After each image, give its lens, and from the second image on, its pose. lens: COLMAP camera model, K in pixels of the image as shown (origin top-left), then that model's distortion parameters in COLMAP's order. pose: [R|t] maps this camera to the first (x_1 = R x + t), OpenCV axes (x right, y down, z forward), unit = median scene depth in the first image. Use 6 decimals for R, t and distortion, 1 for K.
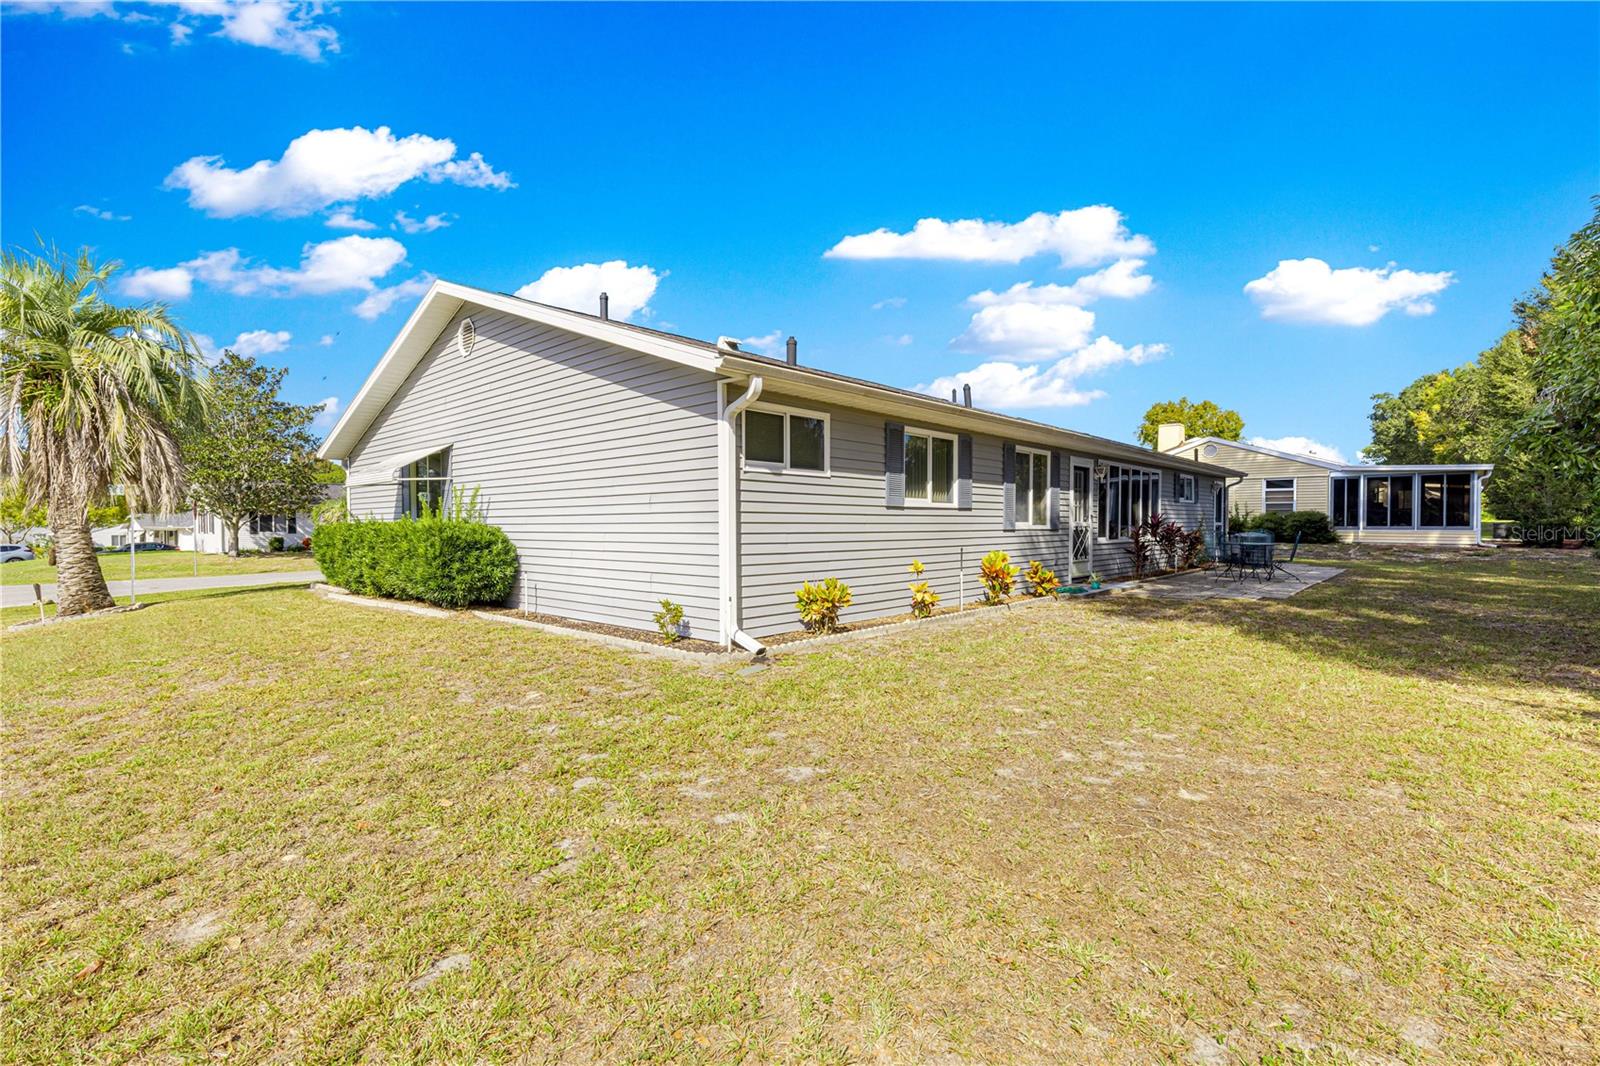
lens RADIAL K [[725.0, 0, 797.8], [0, 725.0, 542.6], [0, 0, 1]] dist [0.007912, 0.000018]
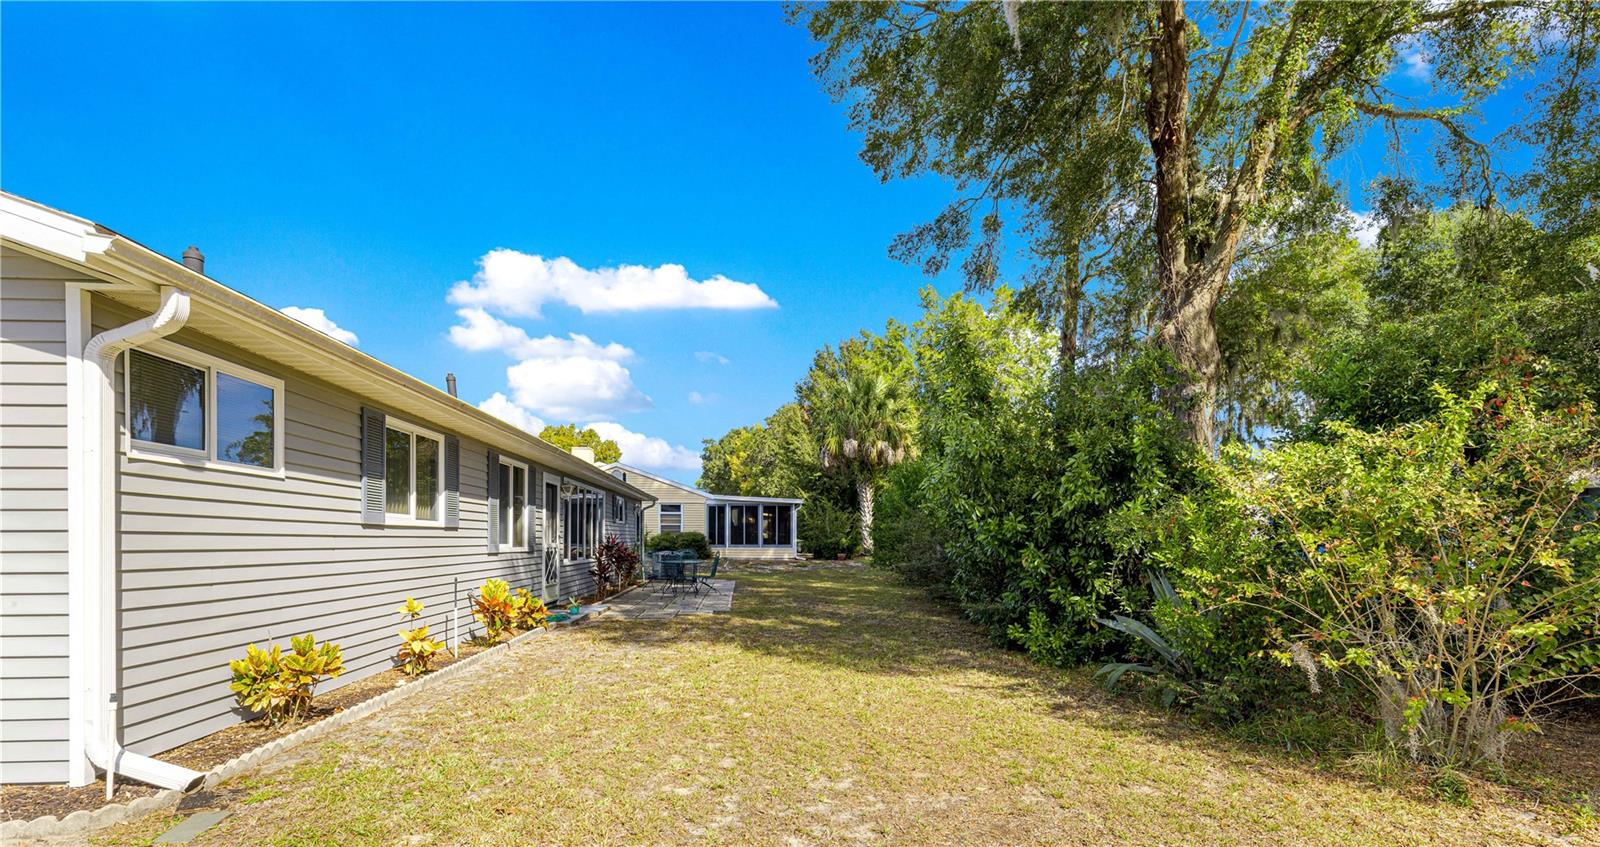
lens RADIAL K [[723.8, 0, 795.2], [0, 723.8, 539.0], [0, 0, 1]] dist [0.011430, -0.000173]
pose [[0.690434, 0.003769, 0.723386, -0.084961], [0.016370, 0.999649, -0.020833, -0.011467], [-0.723210, 0.026225, 0.690130, 0.167898]]
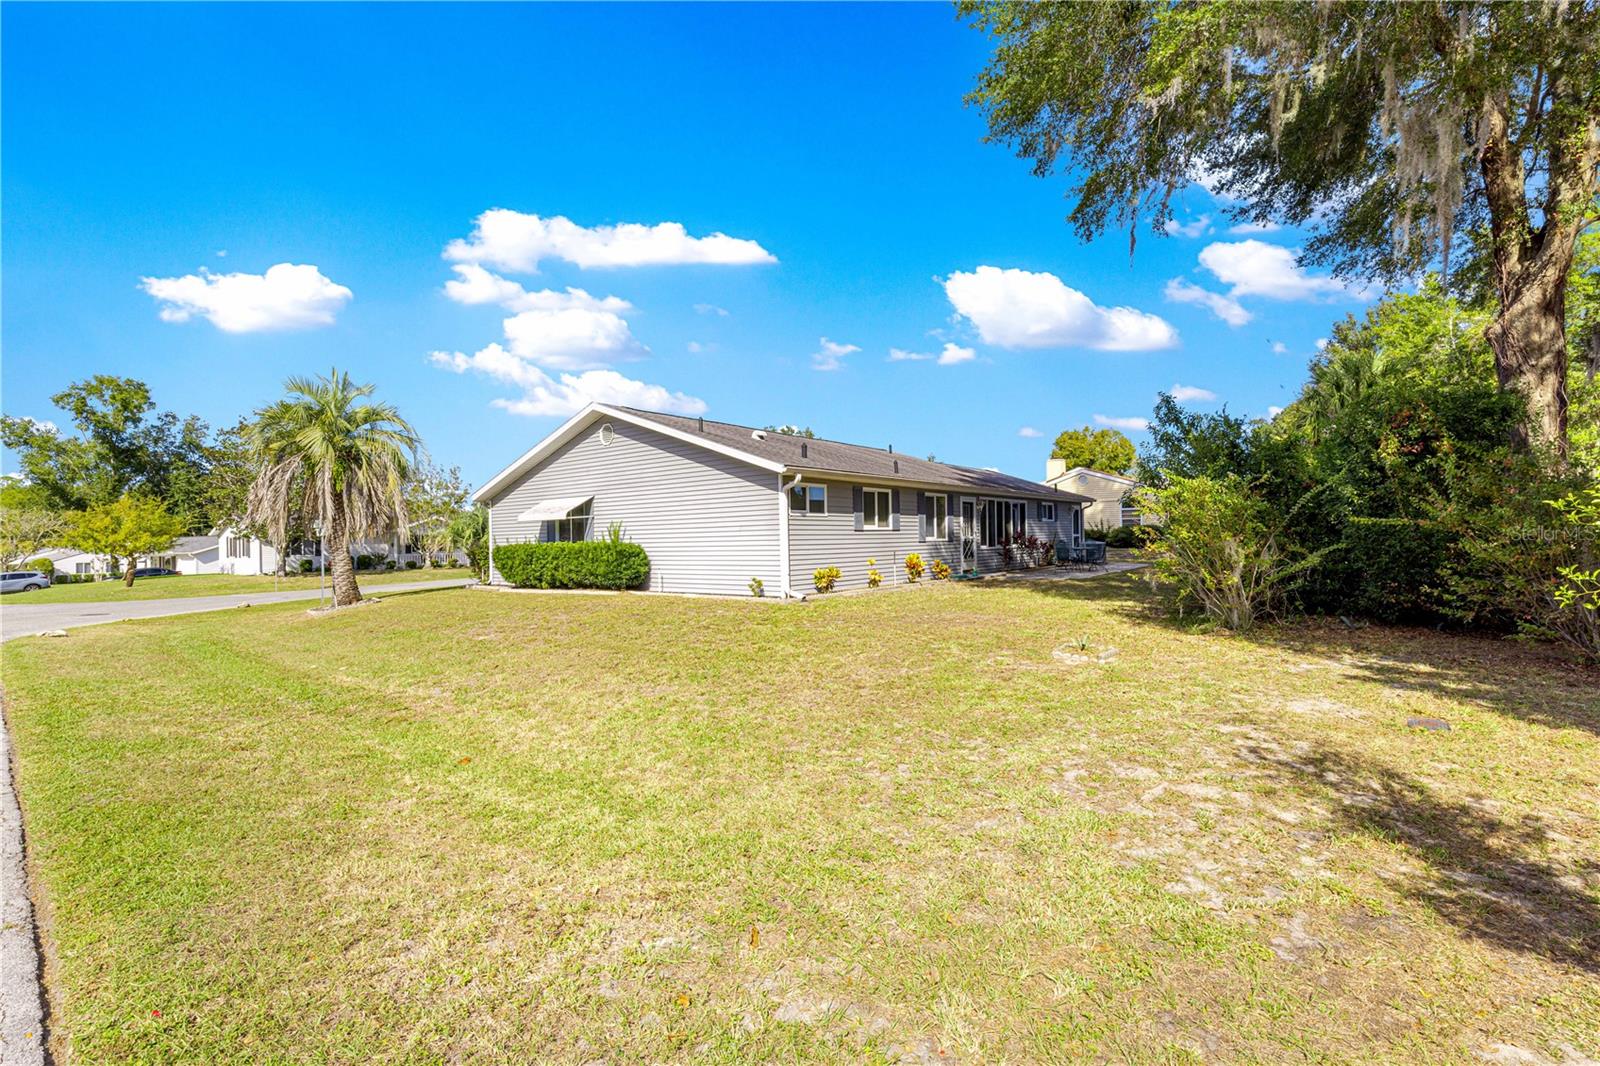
lens RADIAL K [[725.0, 0, 797.8], [0, 725.0, 542.6], [0, 0, 1]] dist [0.007912, 0.000018]
pose [[0.996939, -0.017114, 0.076288, -0.144963], [0.018754, 0.999607, -0.020835, 0.016588], [-0.075901, 0.022202, 0.996868, -0.746766]]
